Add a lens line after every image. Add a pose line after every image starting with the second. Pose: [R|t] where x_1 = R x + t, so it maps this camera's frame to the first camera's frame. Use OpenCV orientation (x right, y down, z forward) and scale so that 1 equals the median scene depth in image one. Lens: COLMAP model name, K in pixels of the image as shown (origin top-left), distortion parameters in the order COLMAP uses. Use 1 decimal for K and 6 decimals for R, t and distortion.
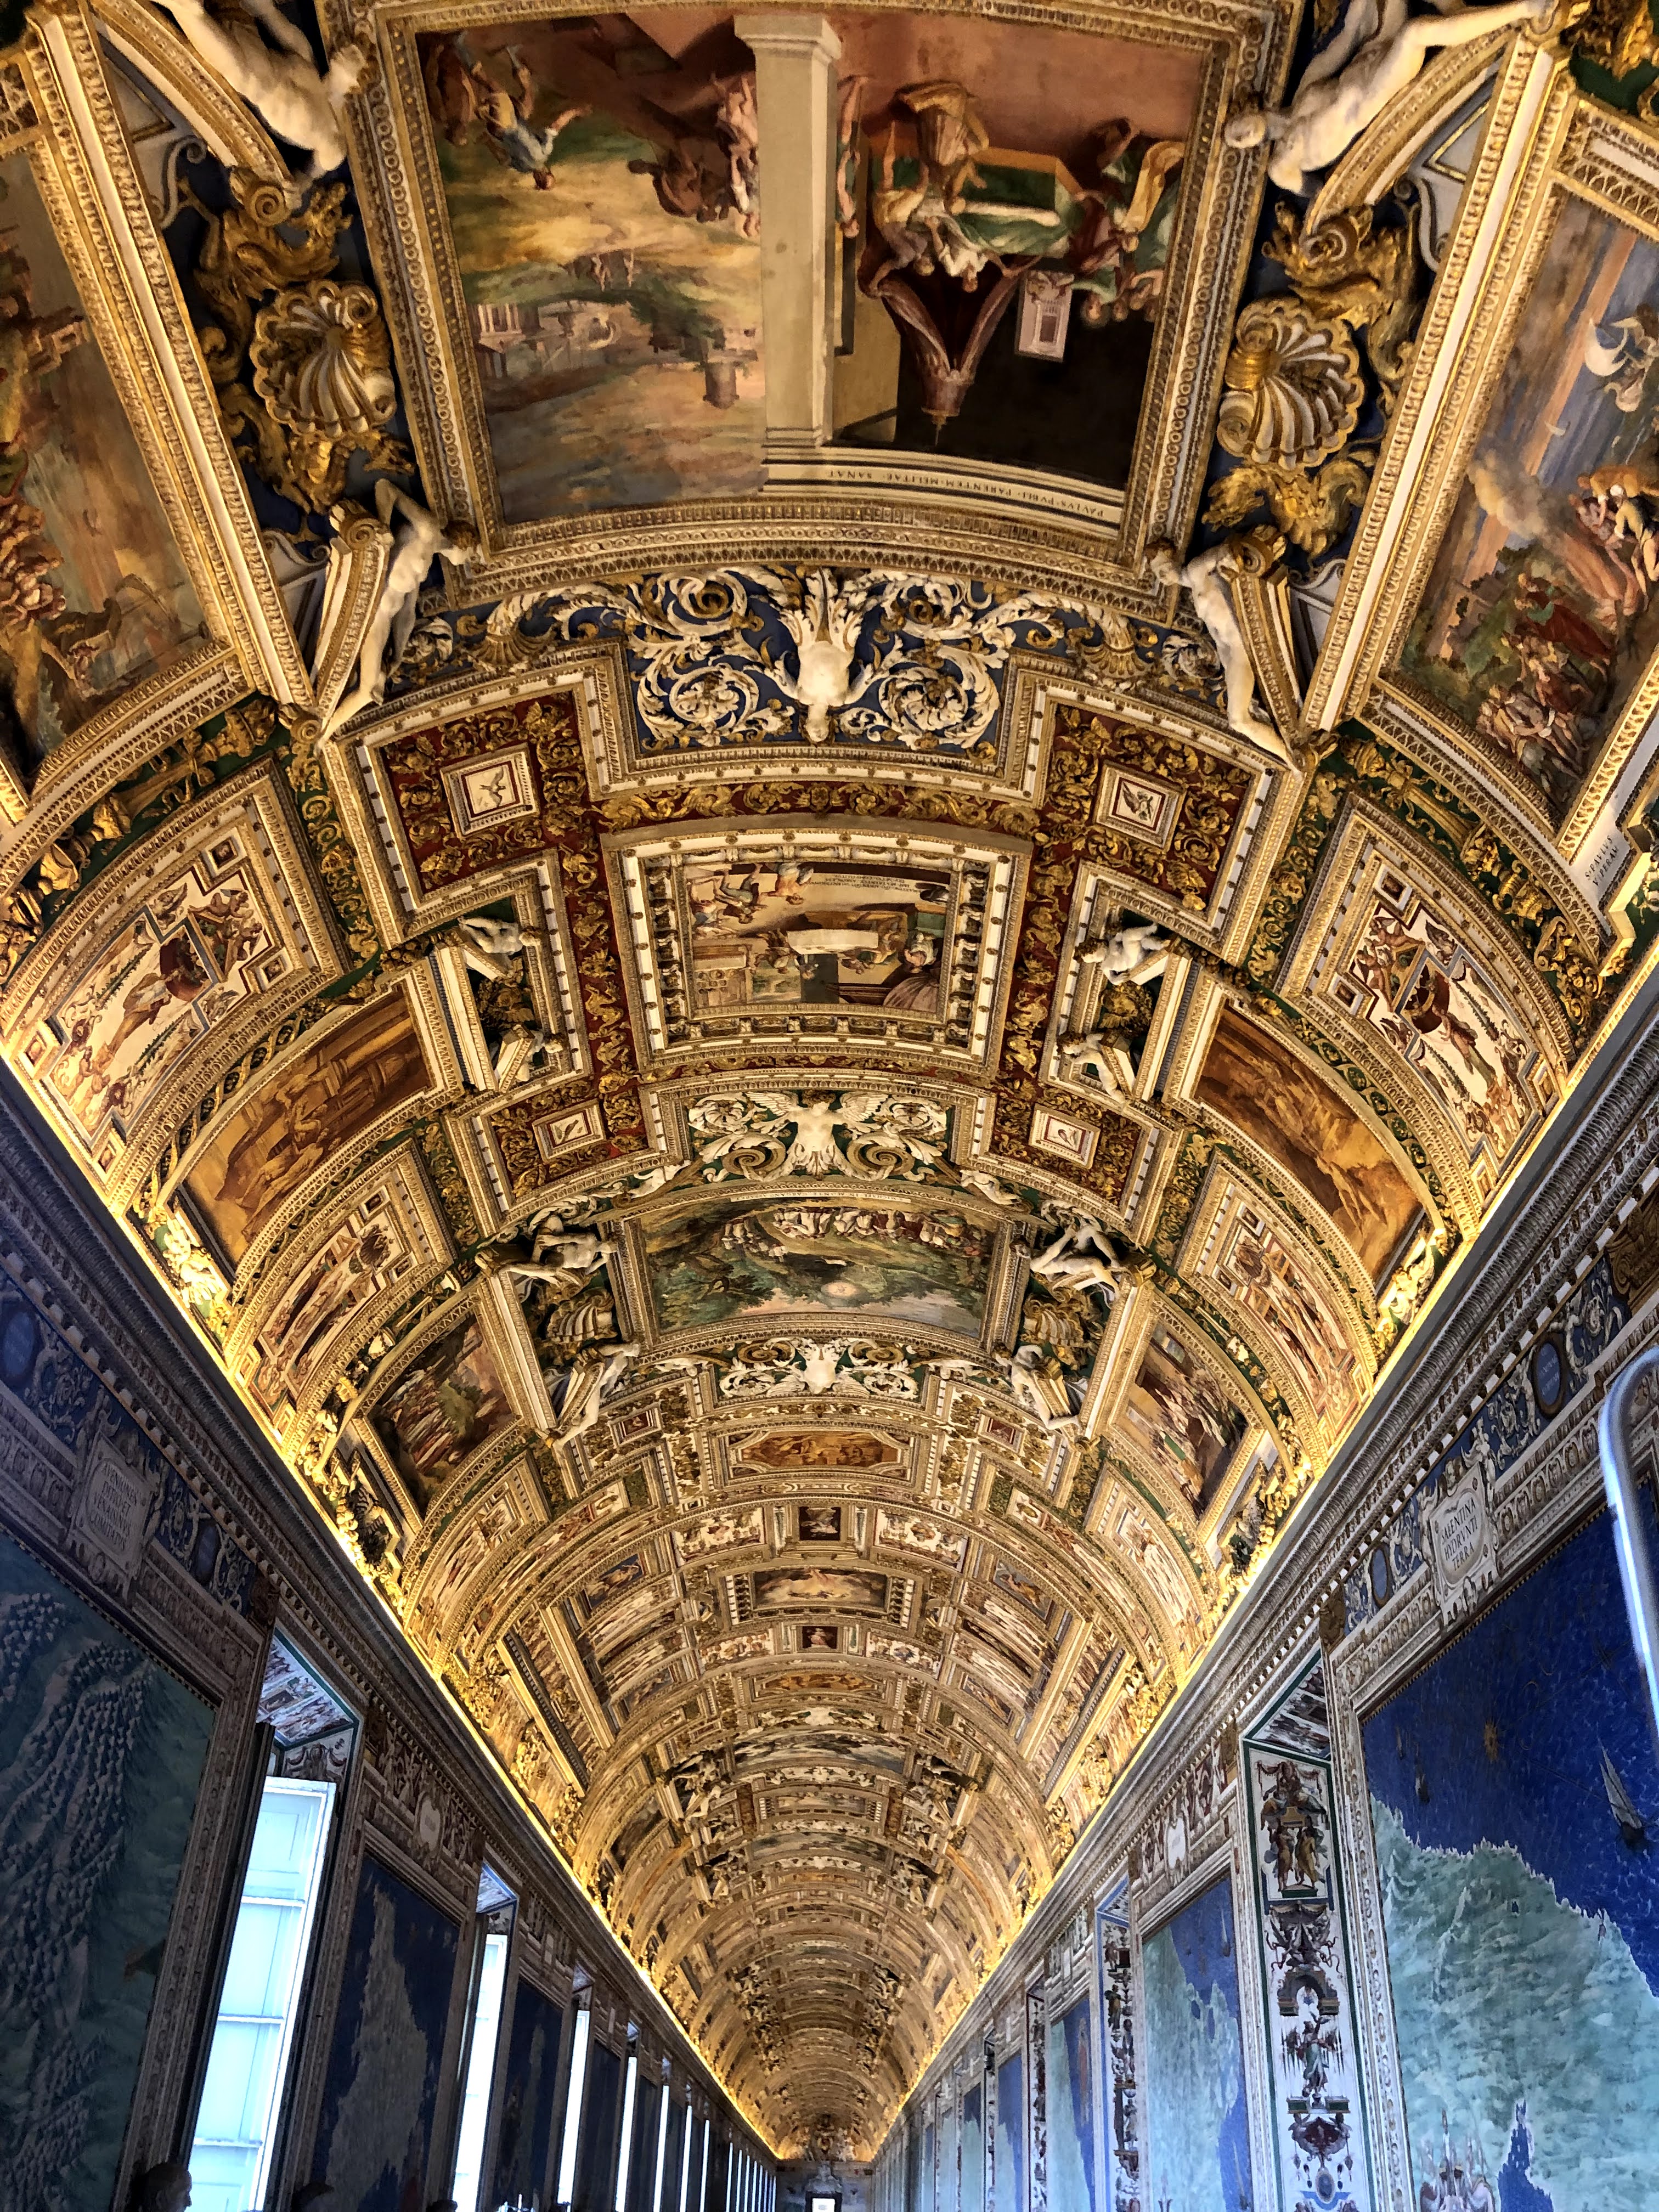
lens RADIAL K [[1860.8, 0, 971.6], [0, 1860.8, 1110.2], [0, 0, 1]] dist [-0.034709, 0.001609]
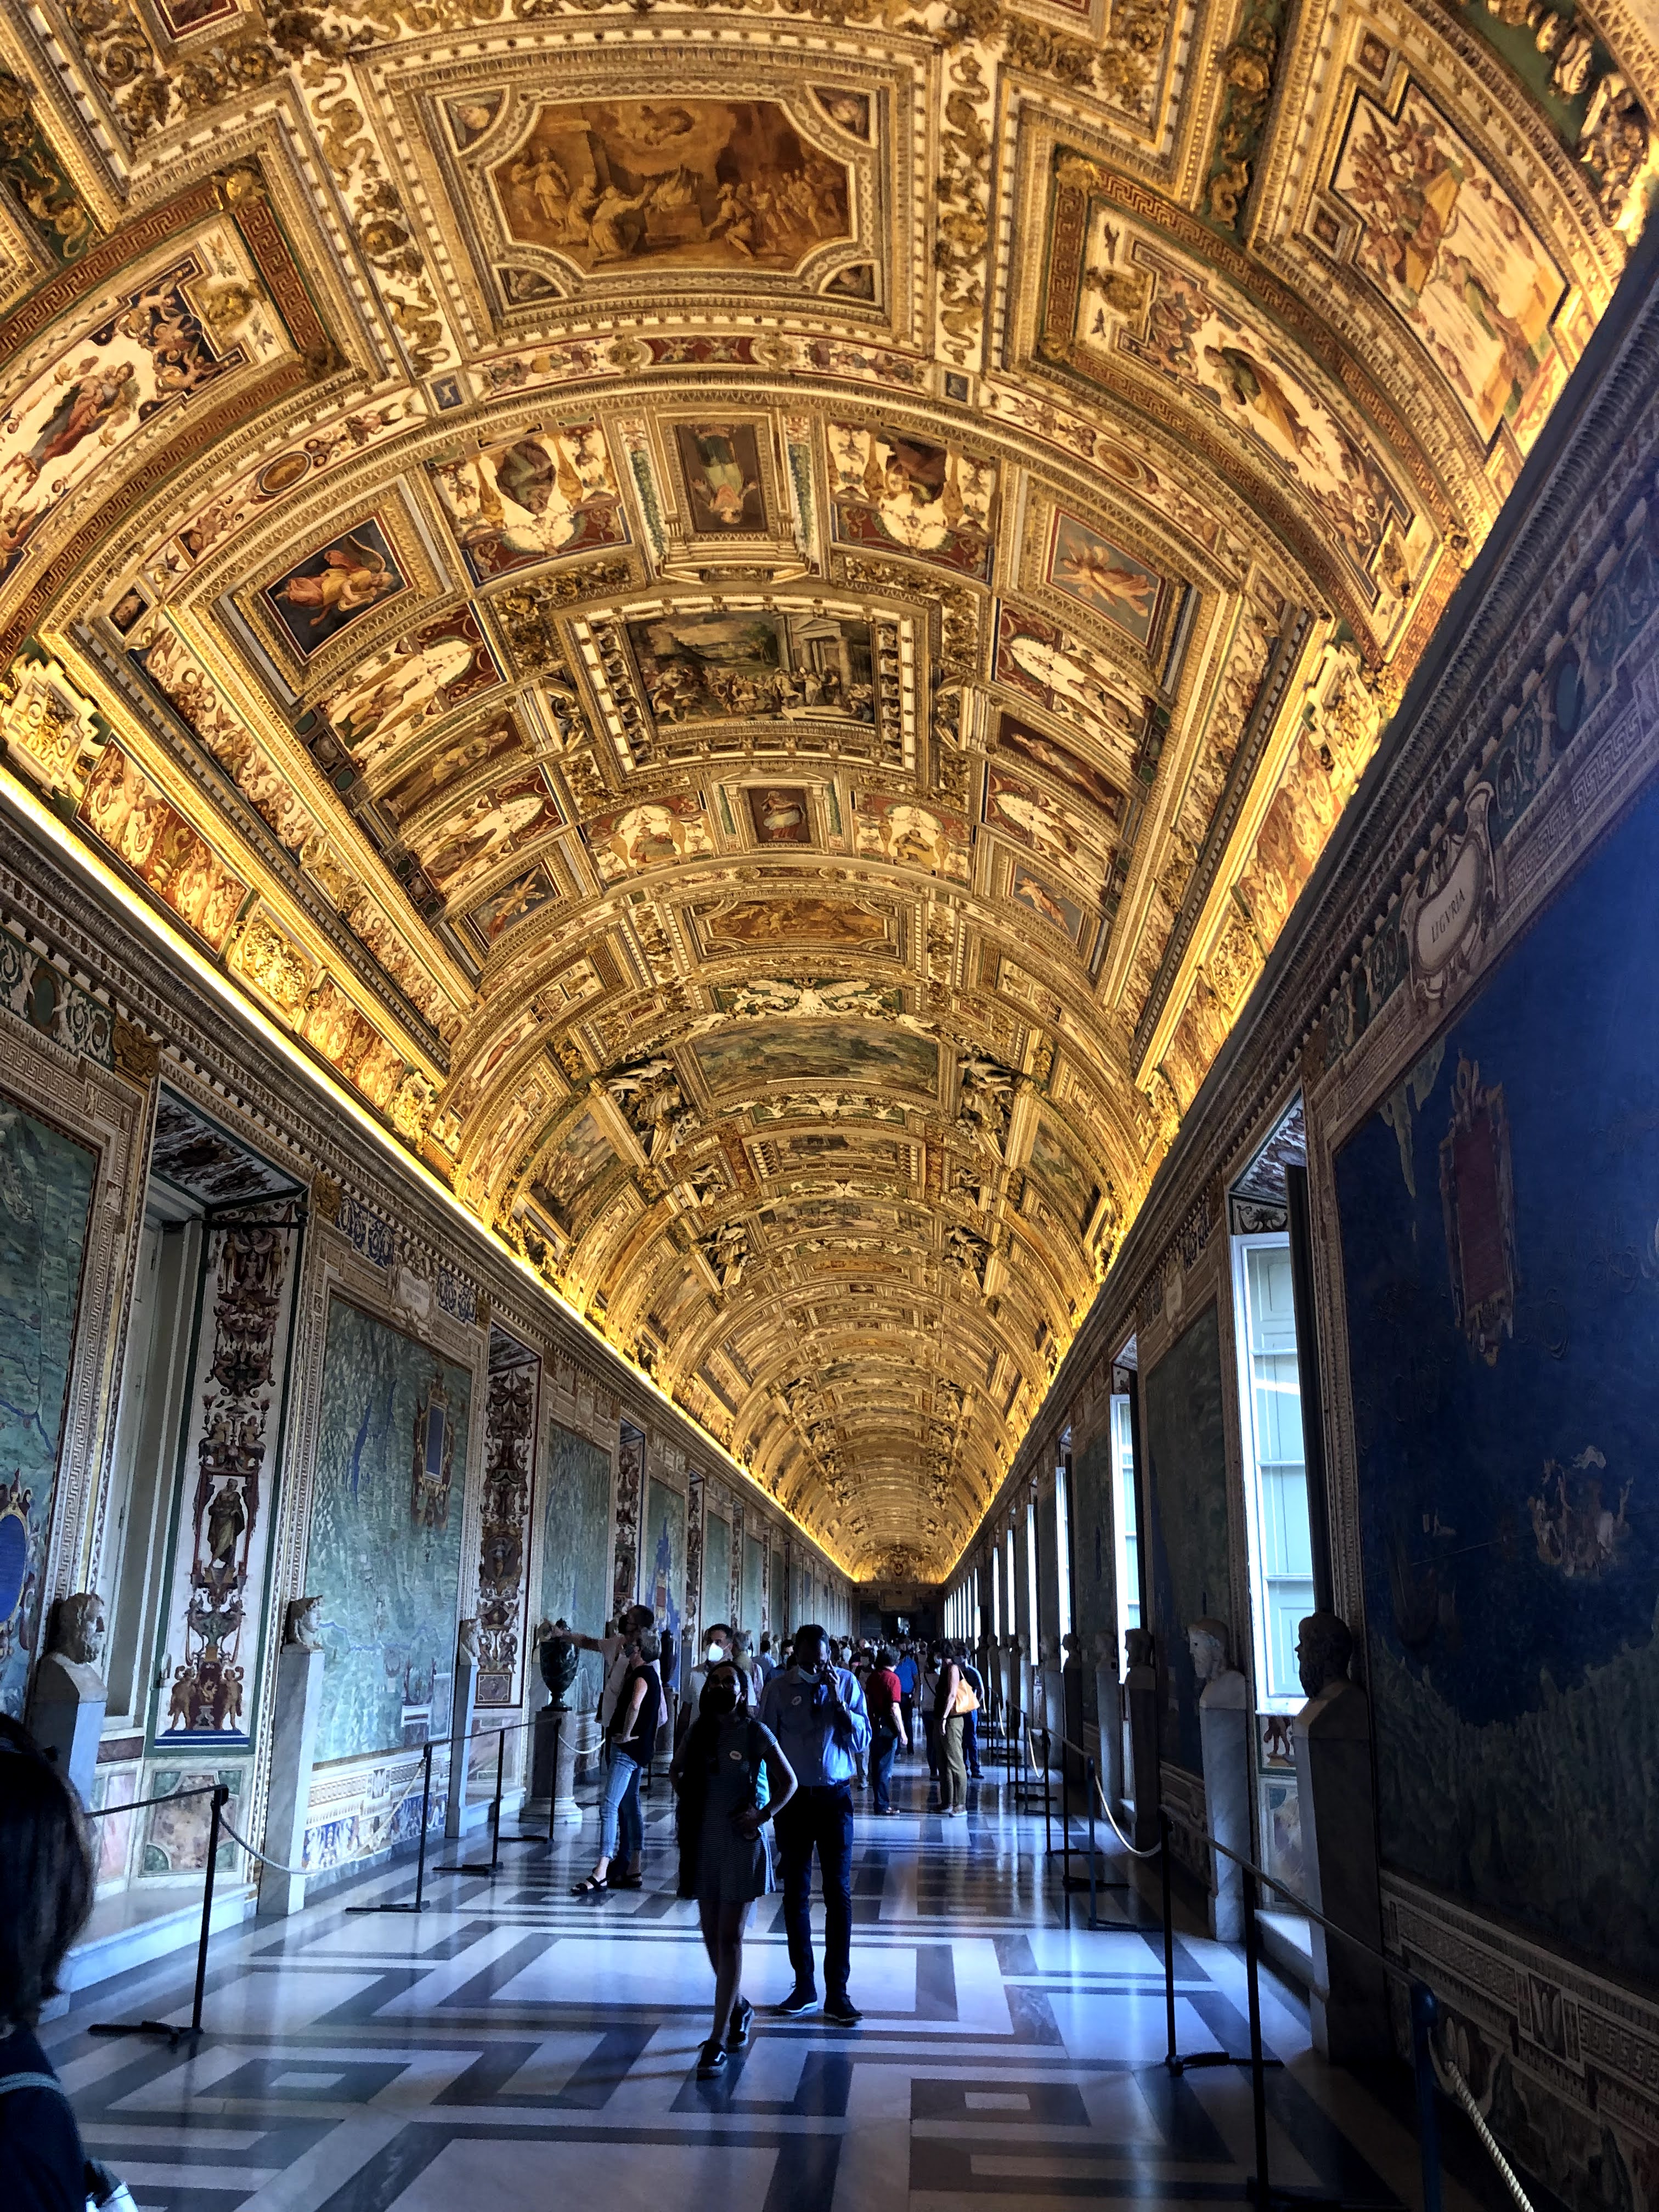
lens RADIAL K [[1783.2, 0, 829.5], [0, 1783.2, 1106.0], [0, 0, 1]] dist [-0.003636, 0.000293]
pose [[0.984975, -0.153976, -0.078202, -0.017264], [0.168724, 0.954569, 0.245623, 0.126706], [0.036829, -0.255127, 0.966206, 0.208925]]
